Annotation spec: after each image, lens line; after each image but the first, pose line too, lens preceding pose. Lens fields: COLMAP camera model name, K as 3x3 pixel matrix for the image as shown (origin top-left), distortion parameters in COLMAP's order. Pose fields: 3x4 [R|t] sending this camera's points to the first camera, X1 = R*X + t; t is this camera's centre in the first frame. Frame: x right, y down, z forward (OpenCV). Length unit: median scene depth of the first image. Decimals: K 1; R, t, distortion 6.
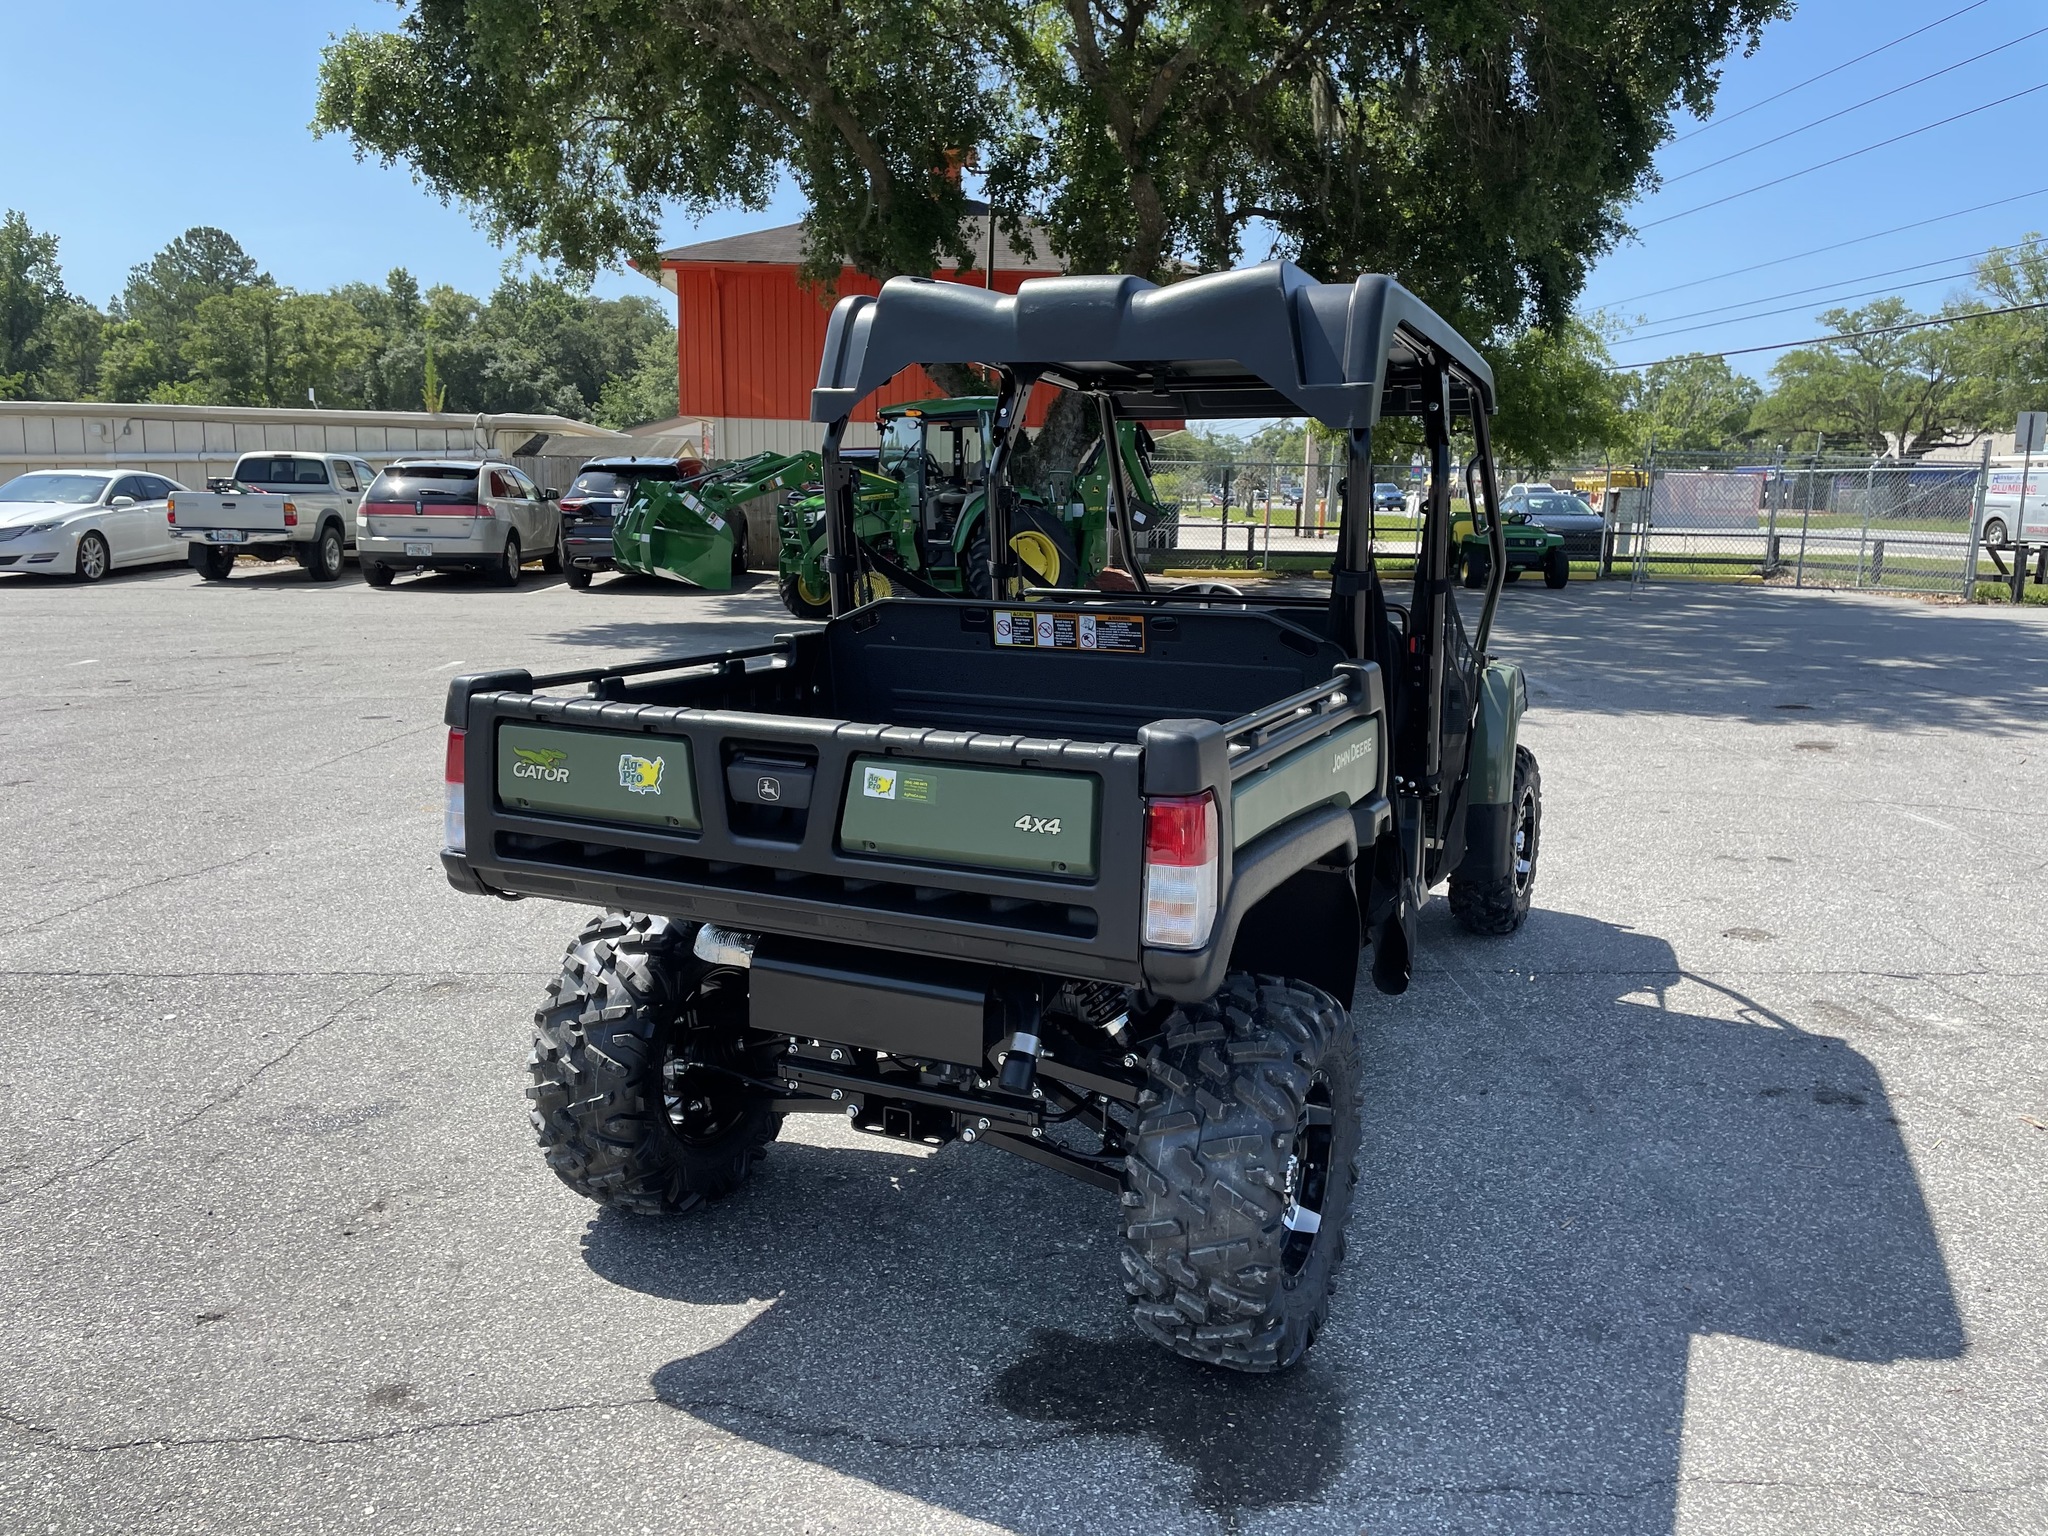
lens RADIAL K [[1530.2, 0, 1029.6], [0, 1530.2, 760.8], [0, 0, 1]] dist [0.087907, -0.112297]
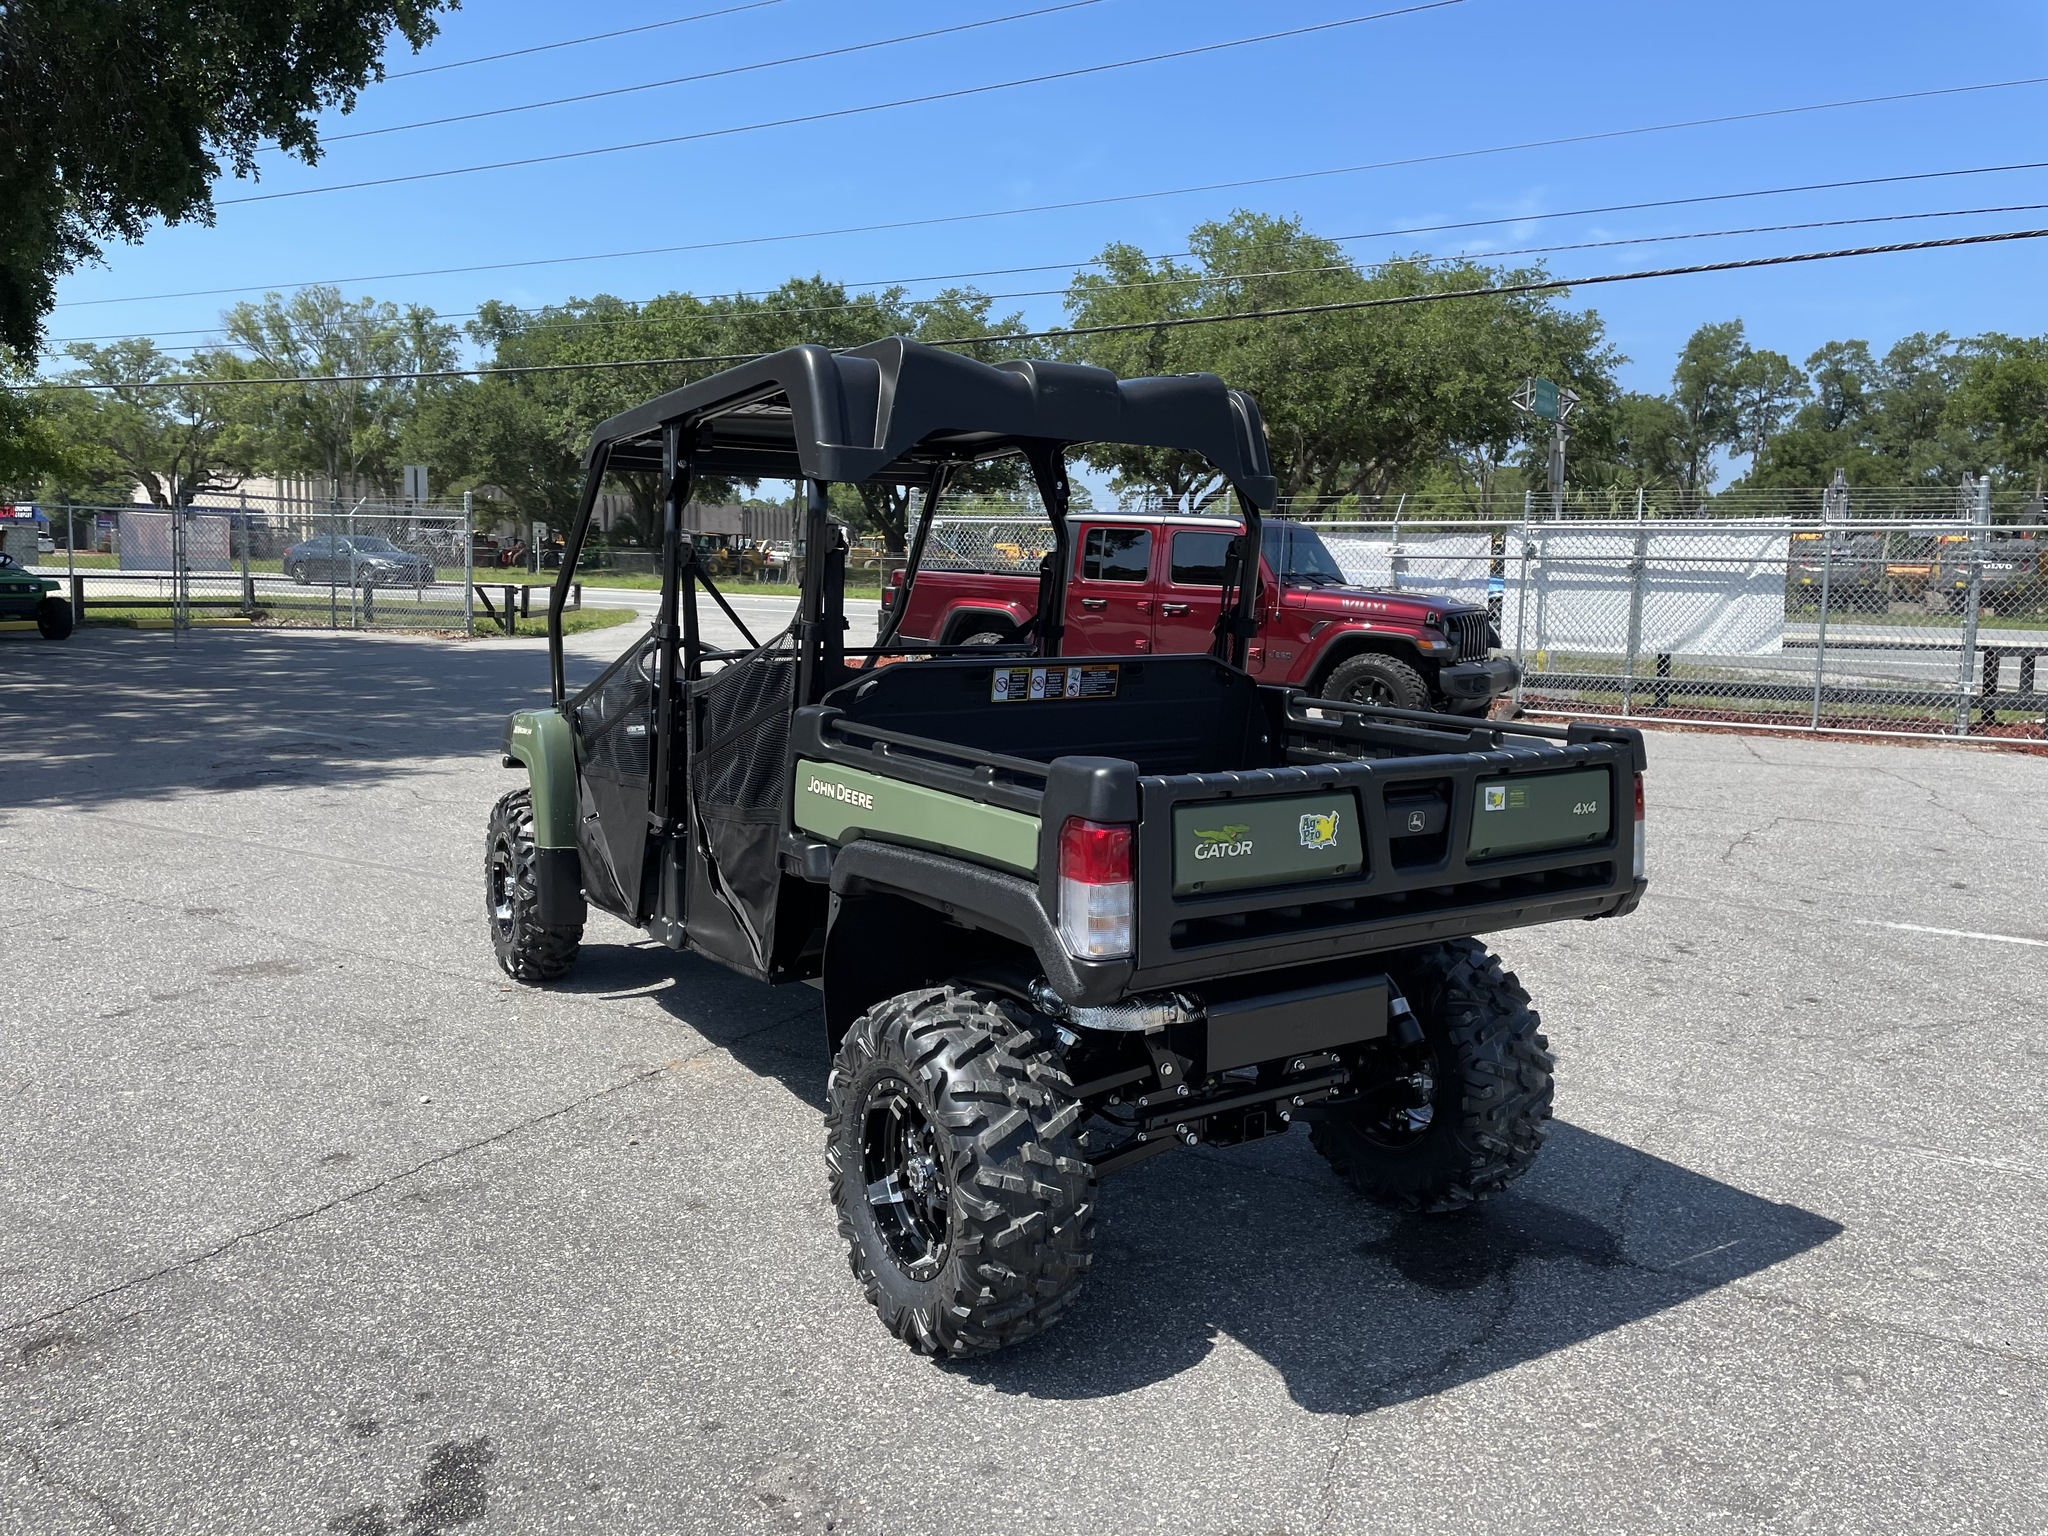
lens RADIAL K [[1530.2, 0, 1029.6], [0, 1530.2, 760.8], [0, 0, 1]] dist [0.087907, -0.112297]
pose [[0.525217, -0.111396, 0.843646, -0.134160], [0.132366, 0.990022, 0.048319, -0.012536], [-0.840611, 0.086293, 0.534722, 0.064716]]
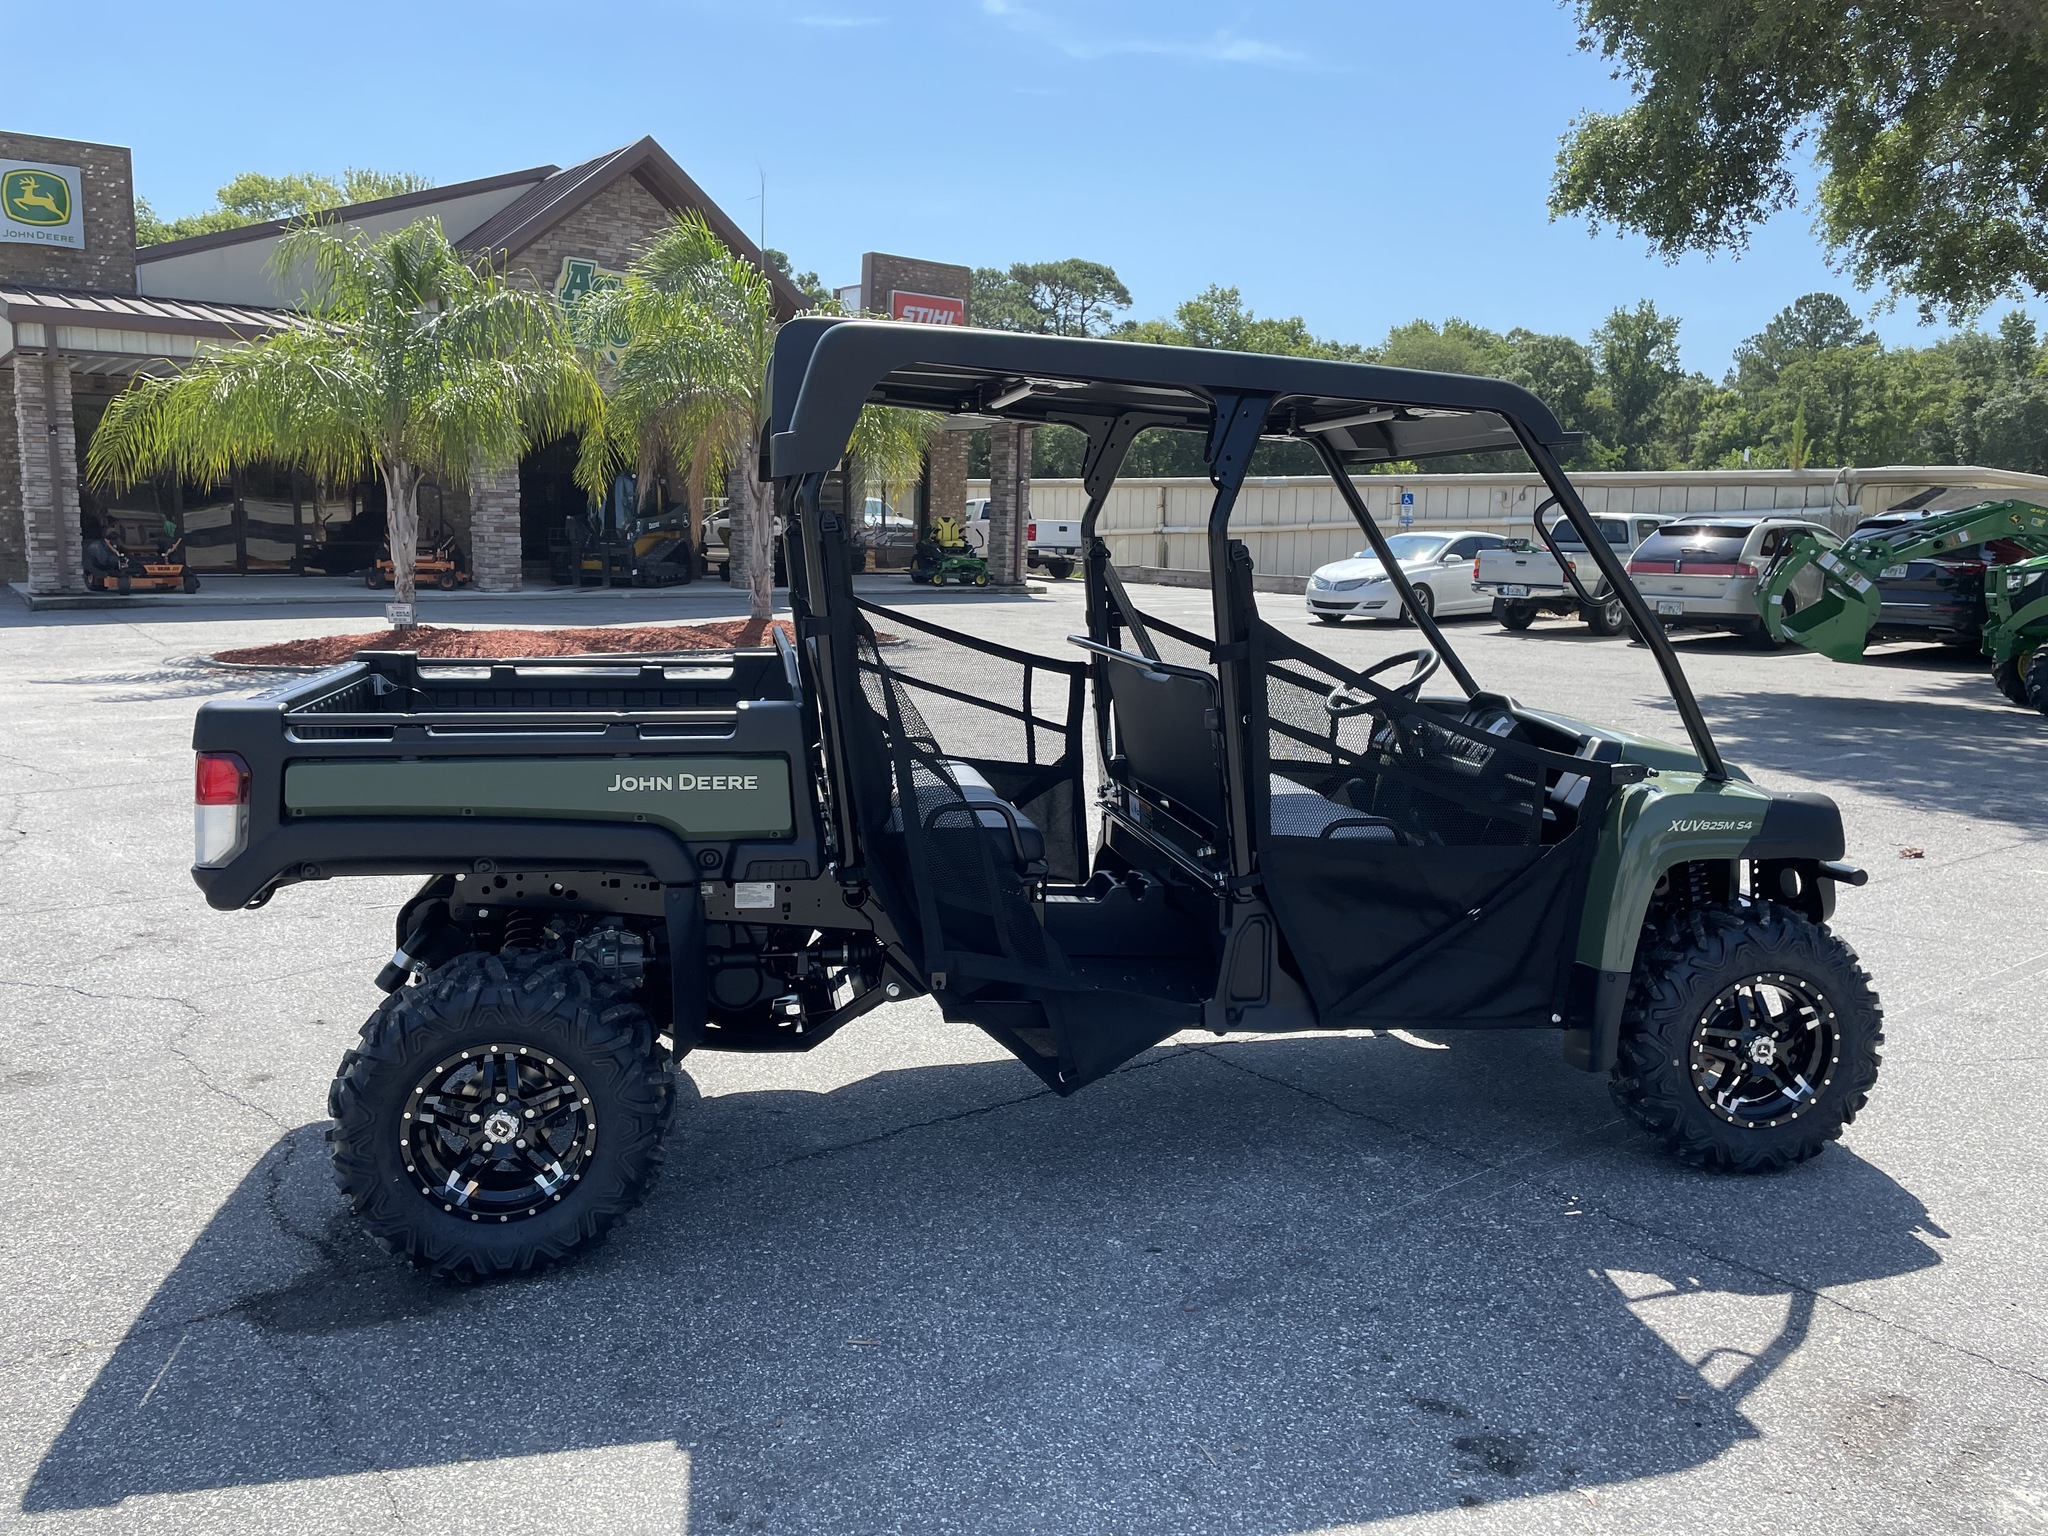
lens RADIAL K [[1540.9, 0, 1024.0], [0, 1540.9, 768.0], [0, 0, 1]] dist [0.077532, -0.099067]
pose [[0.586501, 0.119770, -0.801044, 0.152165], [-0.147443, 0.988269, 0.039810, -0.011630], [0.796415, 0.094760, 0.597280, 0.069997]]
